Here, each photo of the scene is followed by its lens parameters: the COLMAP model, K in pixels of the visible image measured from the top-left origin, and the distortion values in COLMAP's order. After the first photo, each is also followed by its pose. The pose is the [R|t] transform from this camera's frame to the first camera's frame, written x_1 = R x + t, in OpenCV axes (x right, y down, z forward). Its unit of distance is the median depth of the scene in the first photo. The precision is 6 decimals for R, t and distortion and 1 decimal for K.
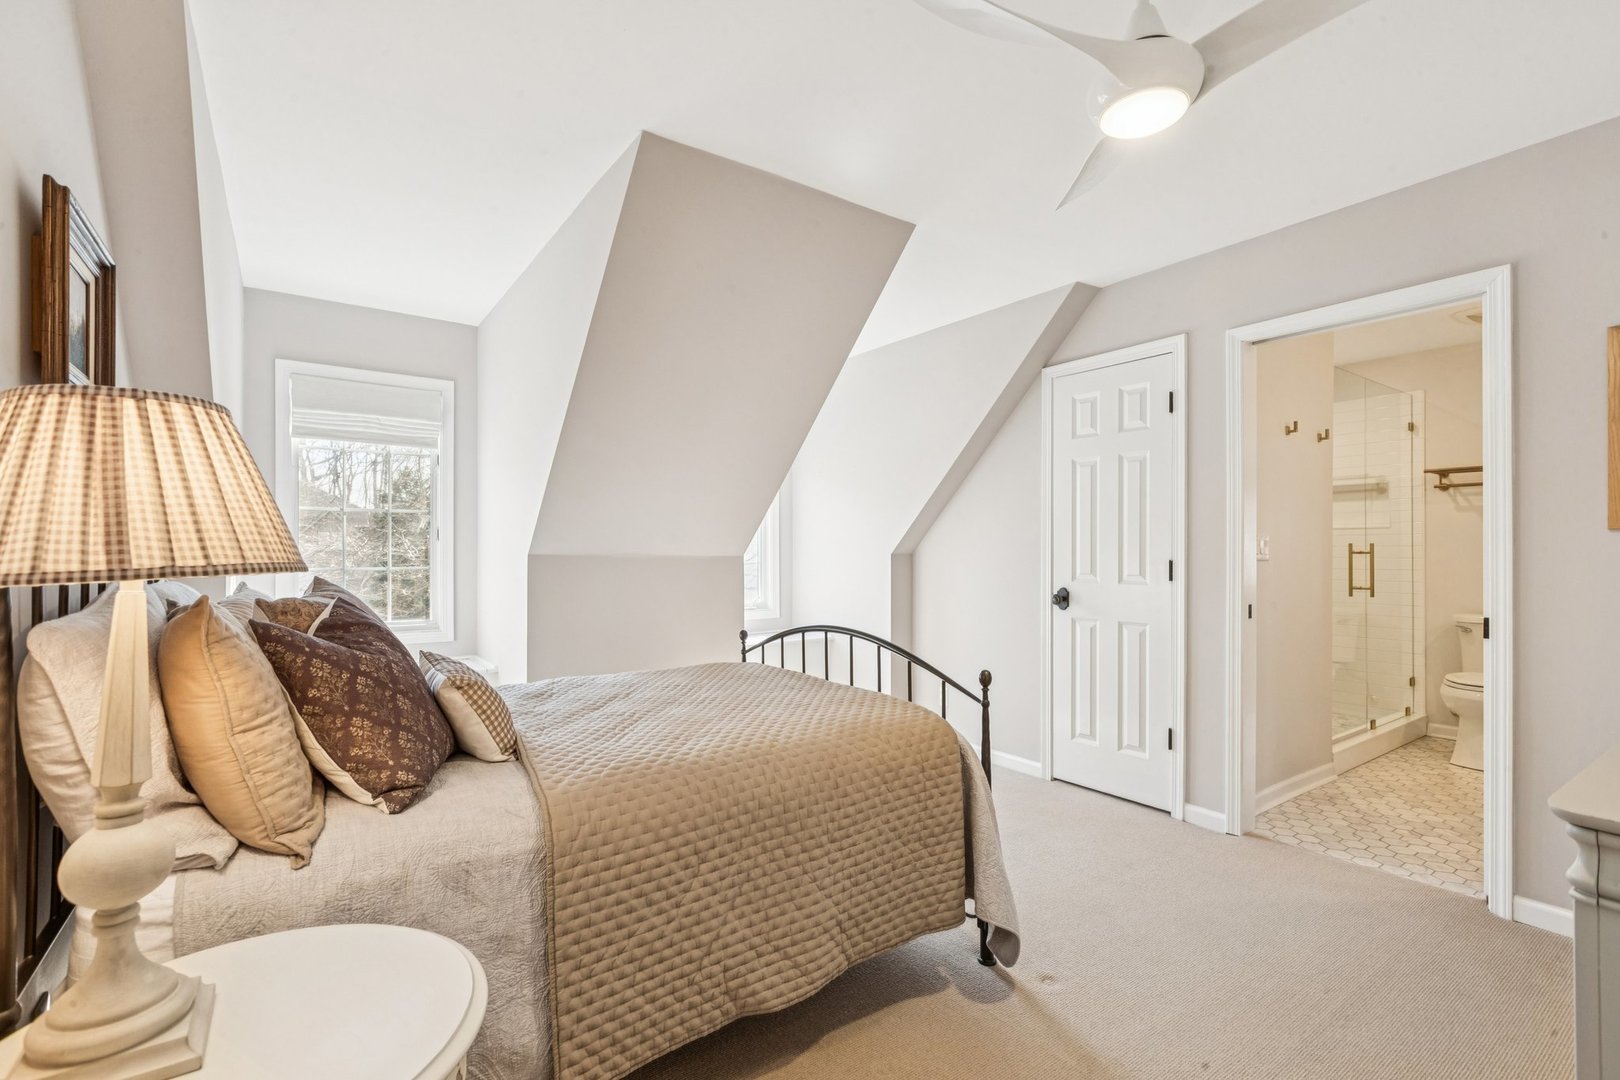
lens RADIAL K [[725.2, 0, 807.7], [0, 725.2, 542.6], [0, 0, 1]] dist [0.009710, -0.000940]
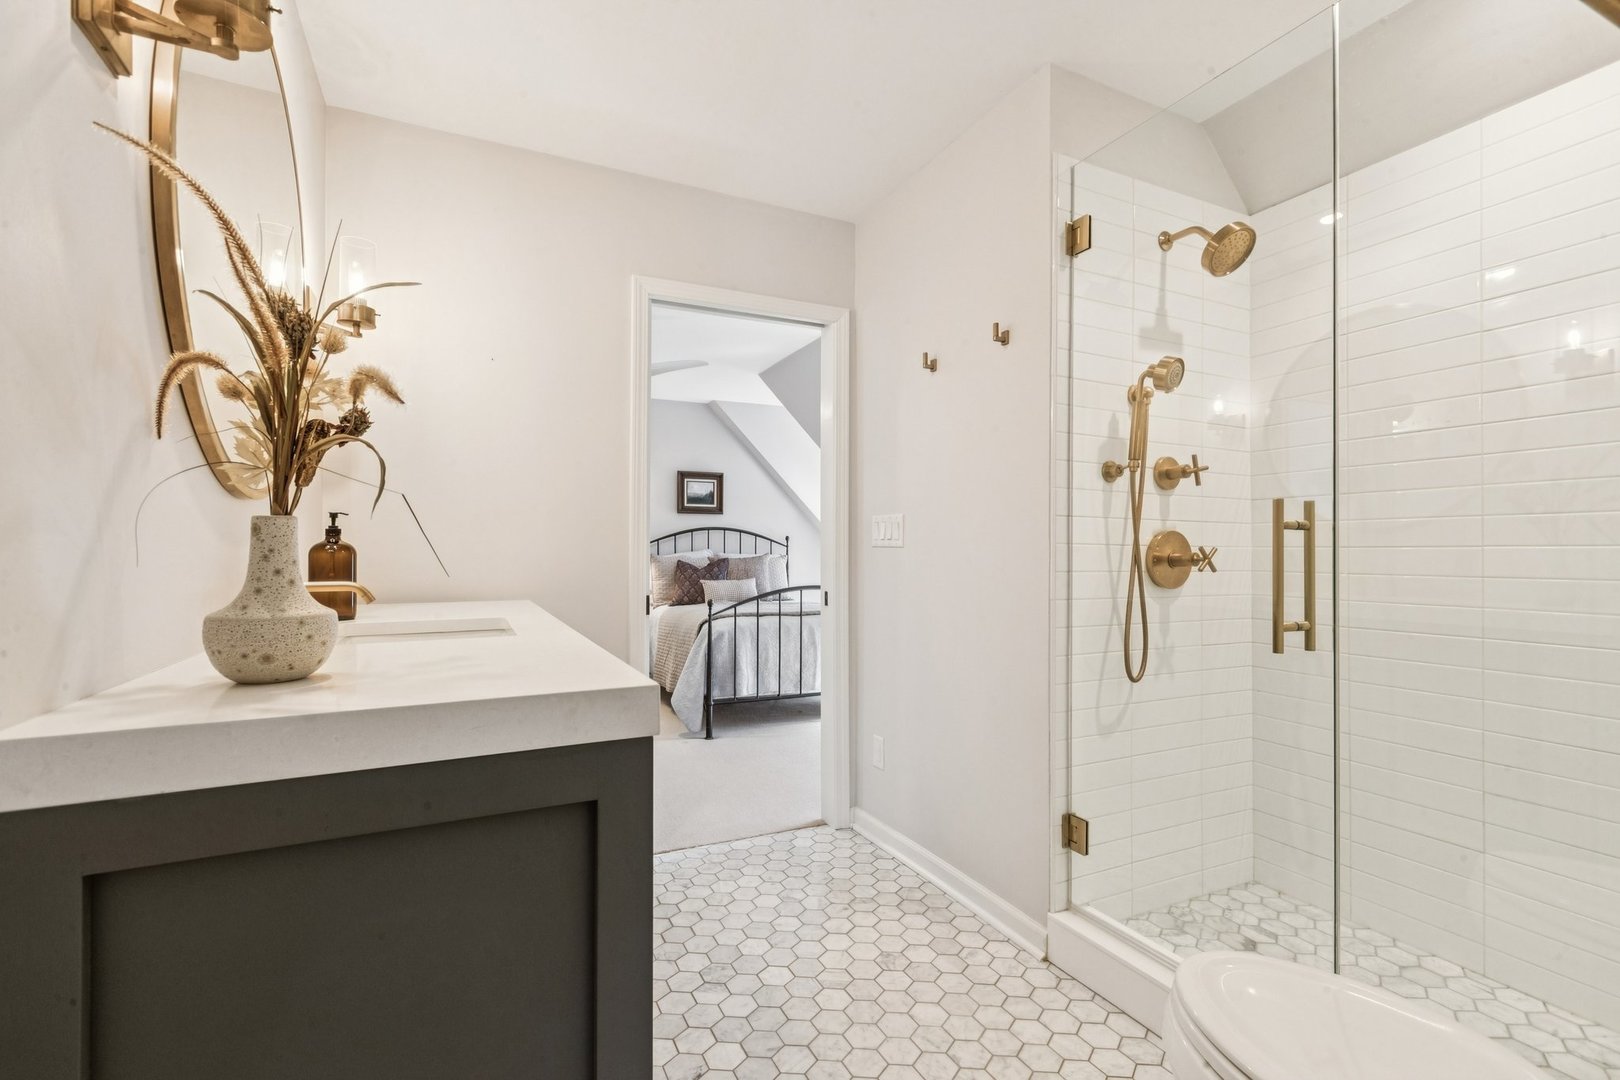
lens RADIAL K [[725.2, 0, 814.4], [0, 725.2, 551.8], [0, 0, 1]] dist [0.009710, -0.000940]
pose [[-0.160263, -0.000424, -0.987074, 1.261796], [0.007050, 0.999974, -0.001575, 0.029060], [0.987049, -0.007212, -0.160256, 0.919740]]
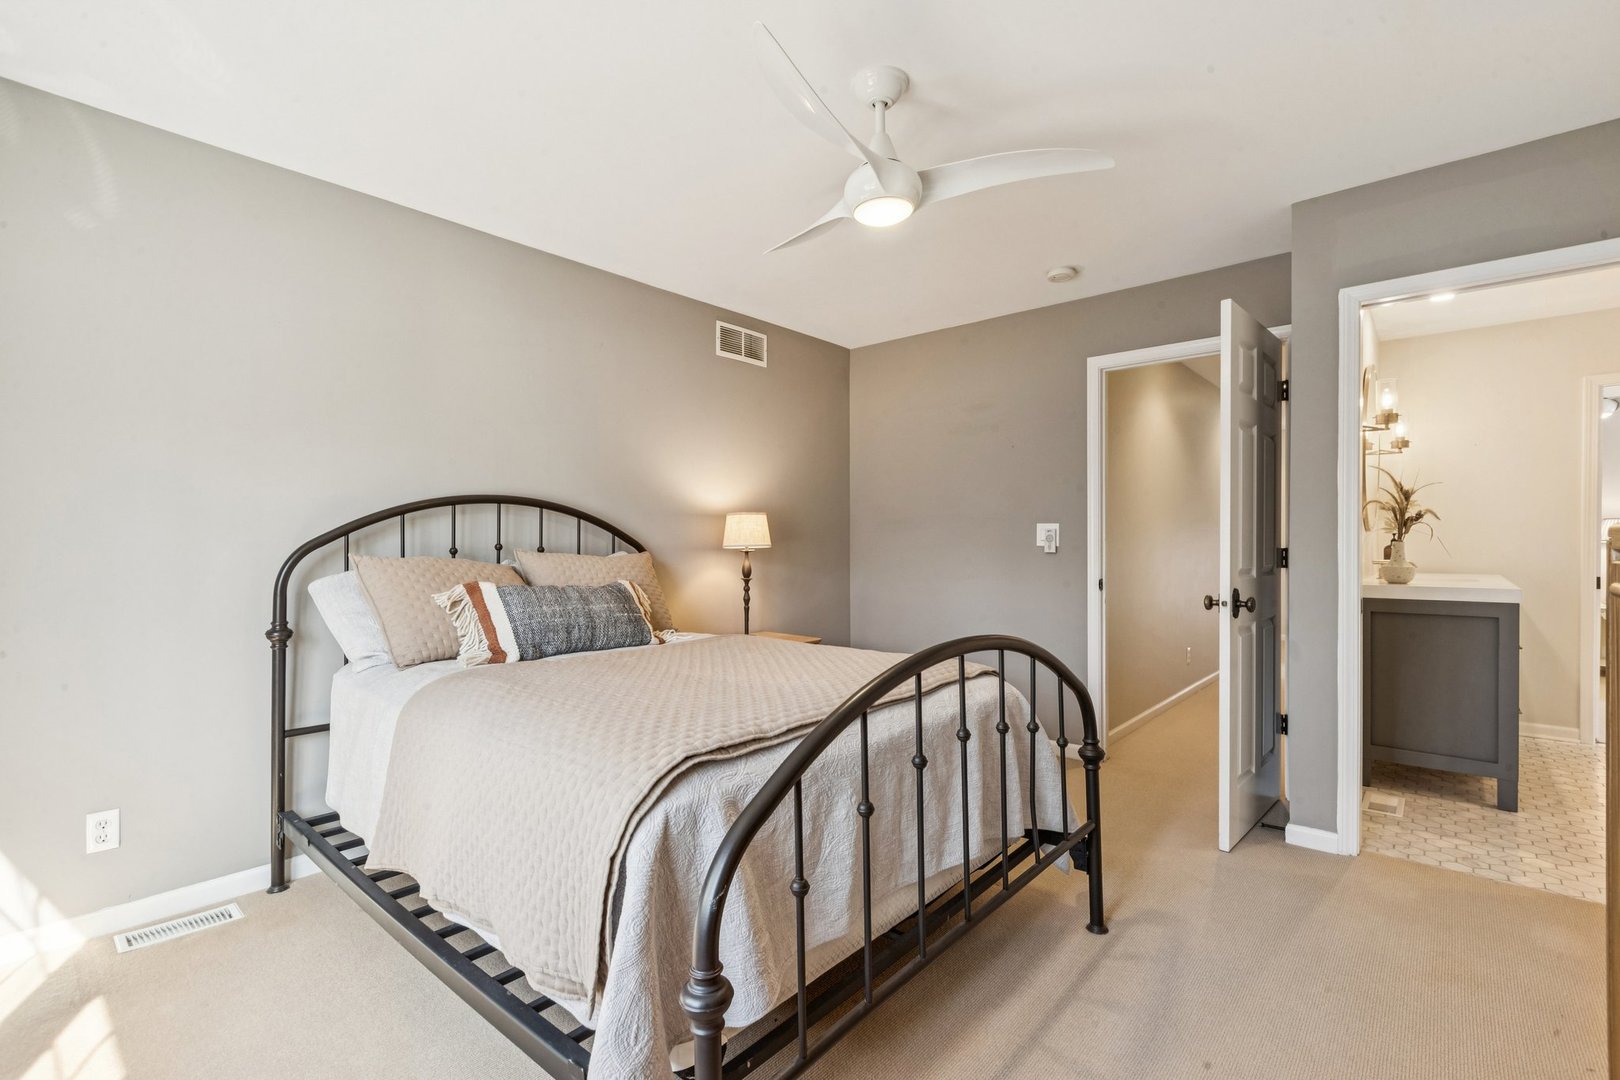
lens RADIAL K [[725.2, 0, 818.7], [0, 725.2, 547.7], [0, 0, 1]] dist [0.009710, -0.000940]
pose [[-0.970528, 0.006164, -0.240911, 2.631426], [0.006007, 0.999981, 0.001385, 0.008341], [0.240915, -0.000103, -0.970546, 1.874176]]
